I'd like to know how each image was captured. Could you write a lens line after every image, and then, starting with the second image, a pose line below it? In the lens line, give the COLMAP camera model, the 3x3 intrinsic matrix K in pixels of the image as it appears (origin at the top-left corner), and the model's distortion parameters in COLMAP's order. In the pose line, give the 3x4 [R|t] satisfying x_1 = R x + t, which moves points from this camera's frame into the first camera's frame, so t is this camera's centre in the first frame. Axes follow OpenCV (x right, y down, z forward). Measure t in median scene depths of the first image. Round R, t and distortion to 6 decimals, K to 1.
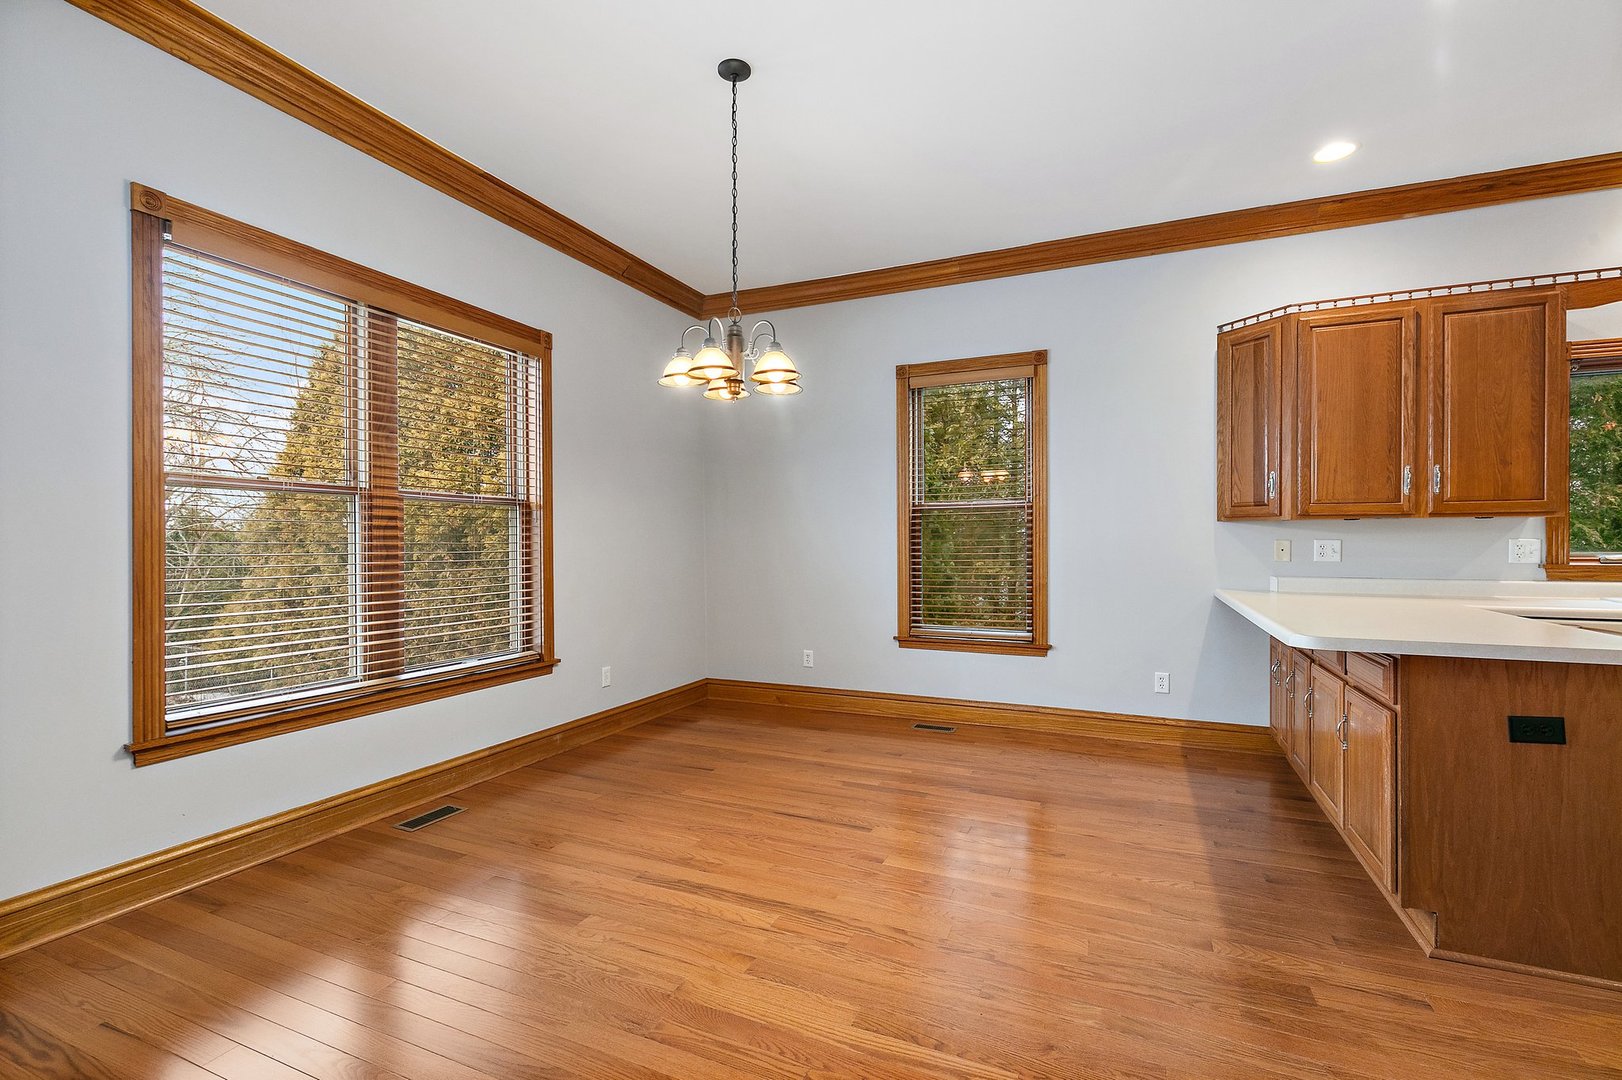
lens RADIAL K [[734.0, 0, 807.7], [0, 734.0, 543.5], [0, 0, 1]] dist [0.004437, -0.000242]
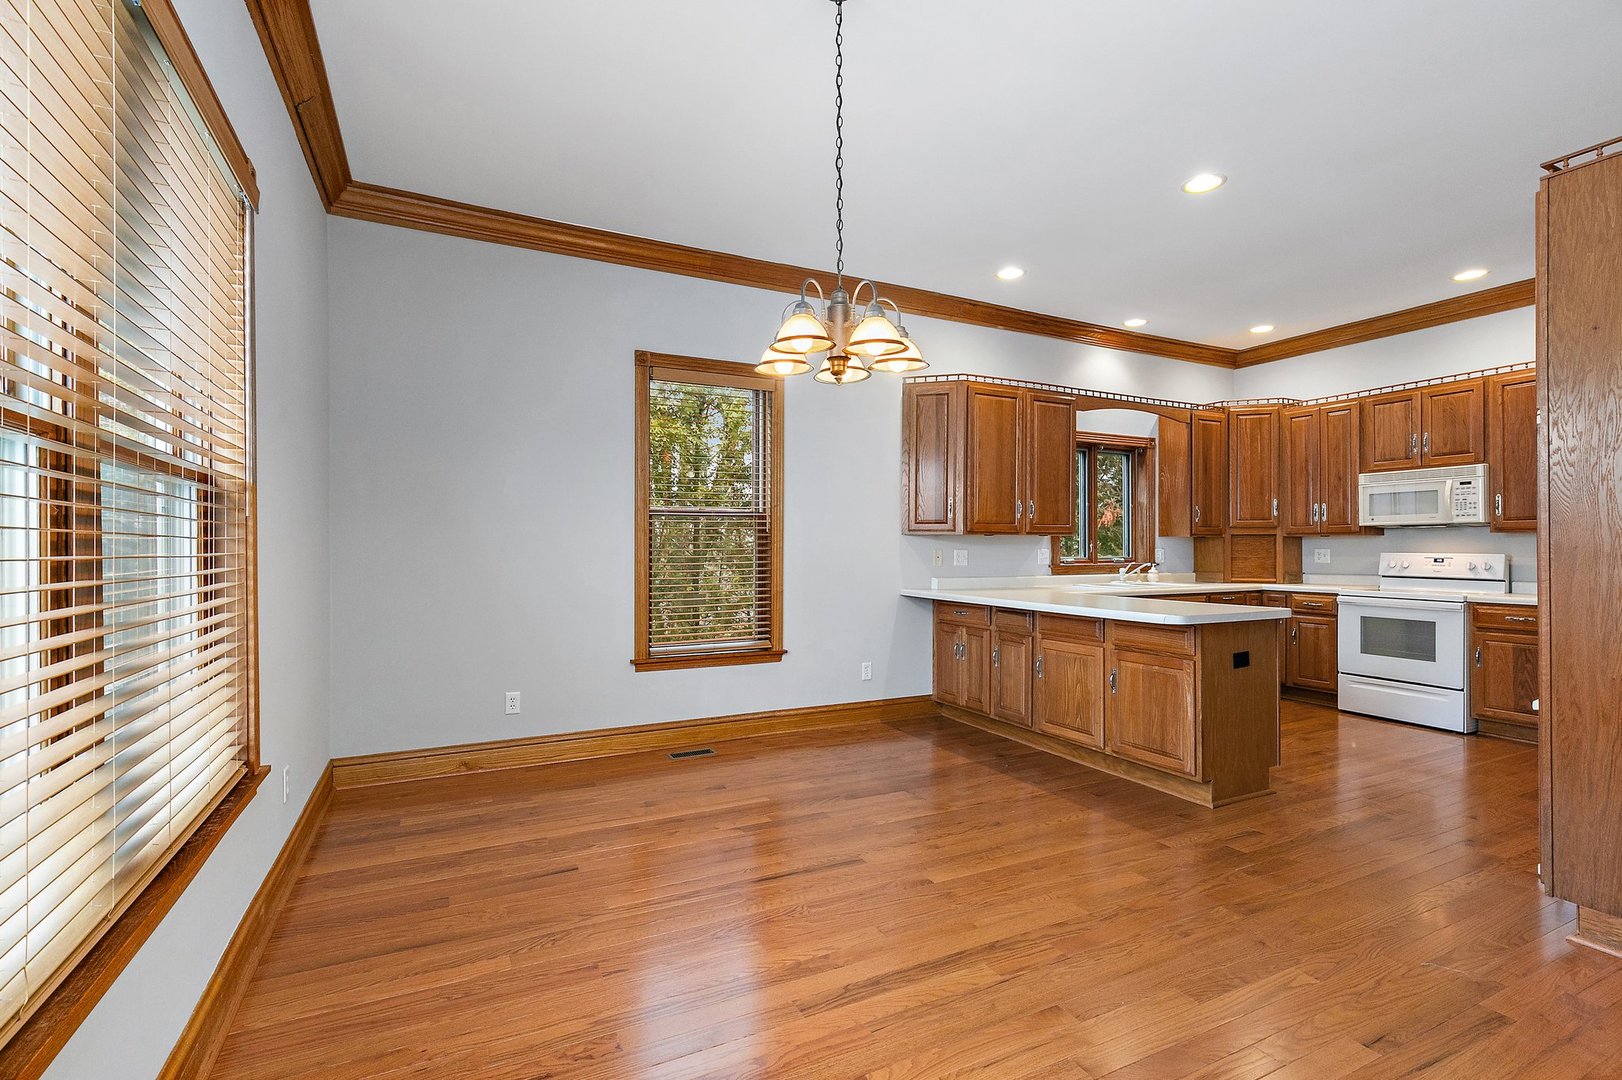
lens RADIAL K [[742.2, 0, 811.0], [0, 742.2, 540.0], [0, 0, 1]] dist [0.006159, -0.000202]
pose [[0.634165, 0.011901, 0.773106, -0.547400], [0.000049, 0.999881, -0.015432, -0.001644], [-0.773197, 0.009824, 0.634089, 0.355396]]
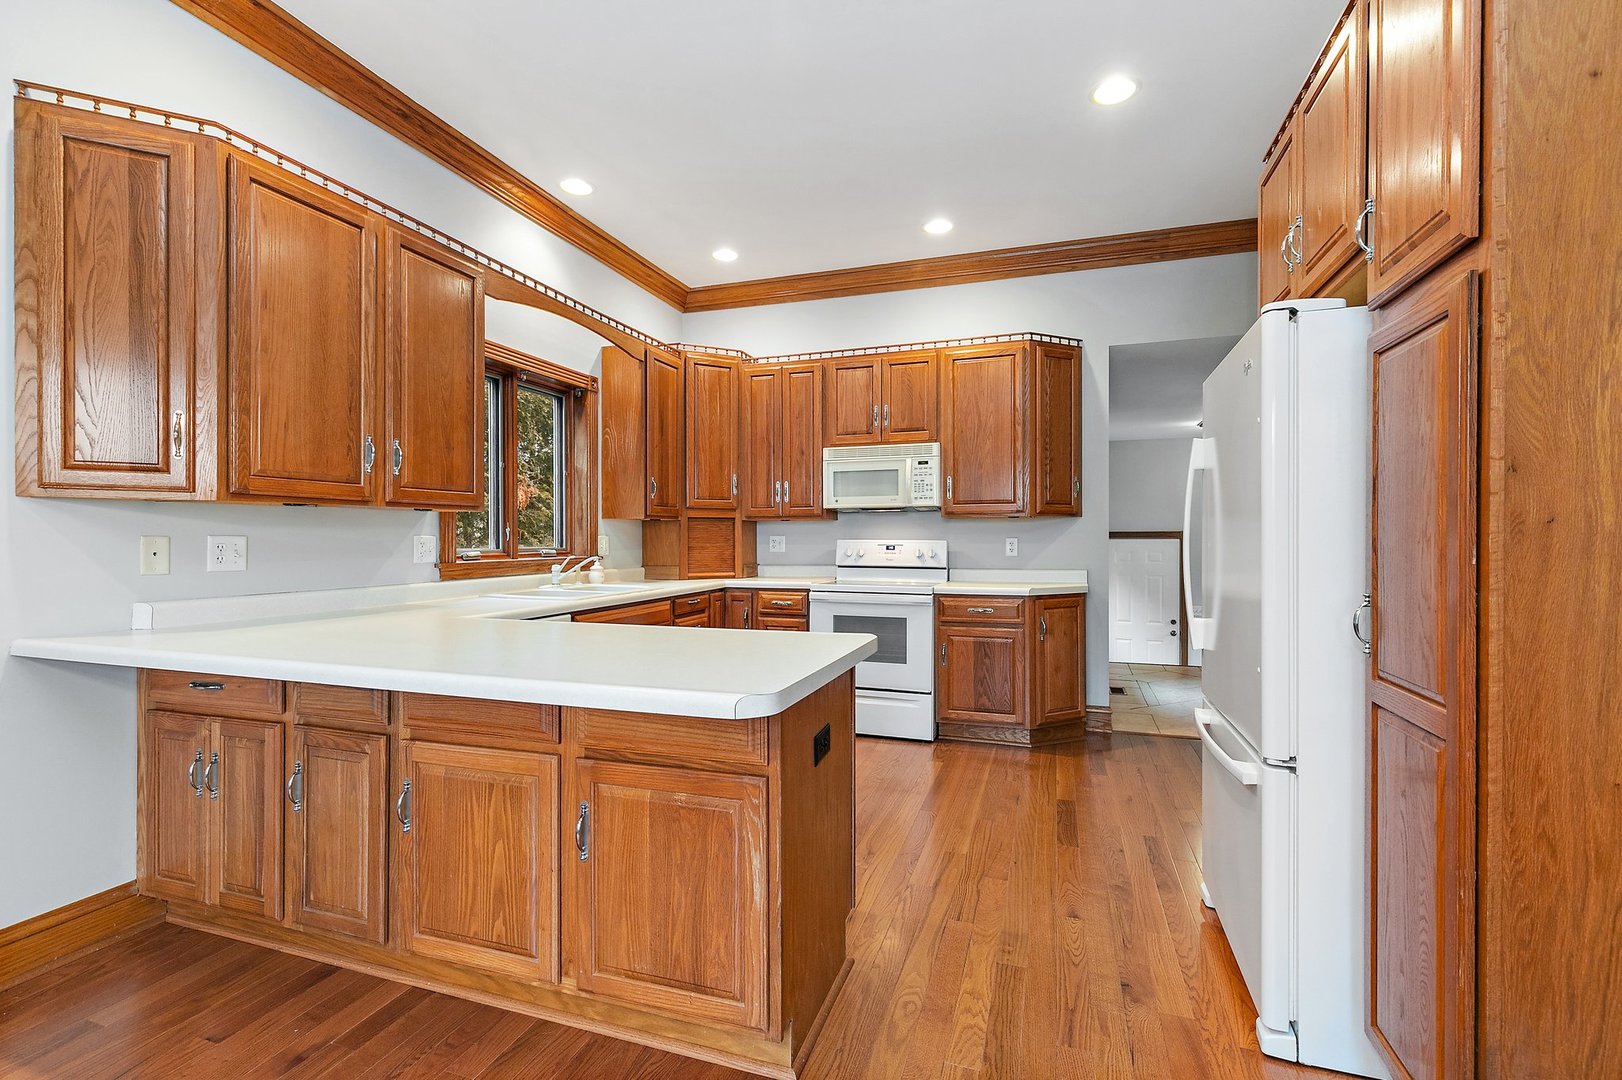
lens RADIAL K [[734.0, 0, 807.7], [0, 734.0, 543.5], [0, 0, 1]] dist [0.004437, -0.000242]
pose [[-0.081938, -0.004422, 0.996628, 0.049141], [0.005266, 0.999974, 0.004869, 0.000992], [-0.996624, 0.005647, -0.081912, 0.581026]]
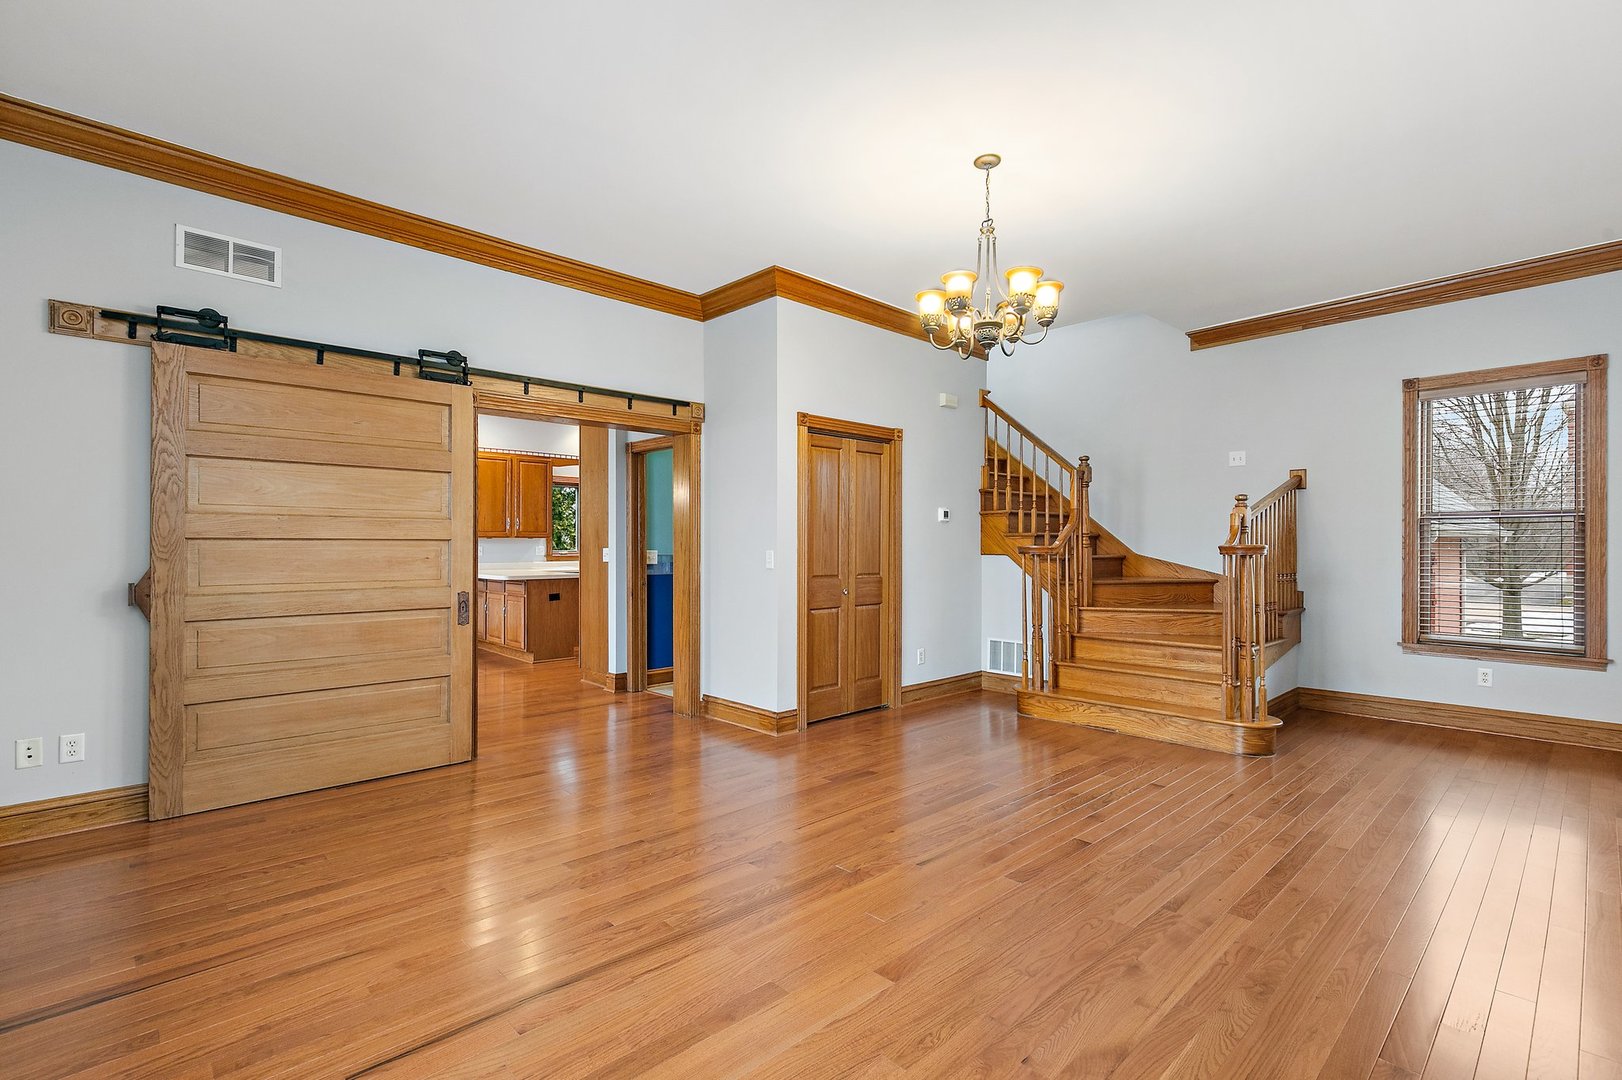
lens RADIAL K [[734.0, 0, 807.7], [0, 734.0, 543.5], [0, 0, 1]] dist [0.004437, -0.000242]
pose [[0.389392, 0.002999, 0.921067, -1.066470], [0.002187, 0.999989, -0.004180, -0.002699], [-0.921069, 0.003642, 0.389381, -0.899396]]
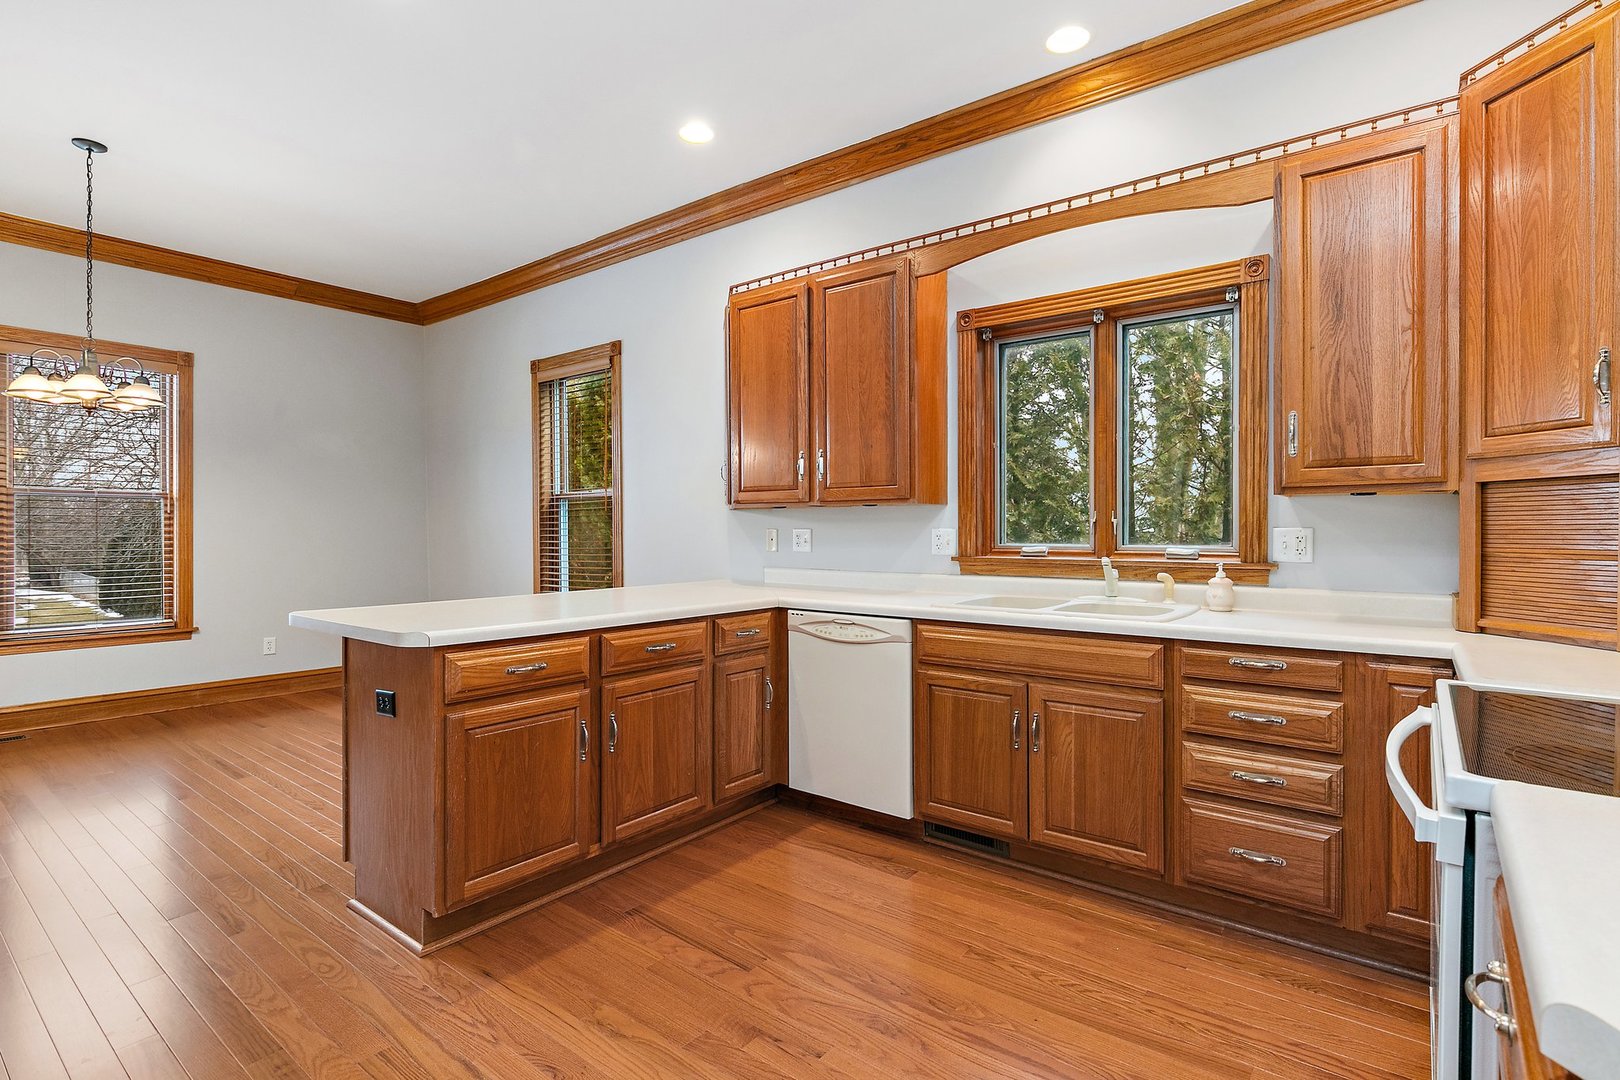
lens RADIAL K [[785.7, 0, 805.7], [0, 785.7, 534.8], [0, 0, 1]] dist [-0.002348, 0.000069]
pose [[0.968337, 0.004907, -0.249598, 0.995723], [-0.004018, 0.999984, 0.004071, -0.001585], [0.249614, -0.002939, 0.968341, 0.020352]]
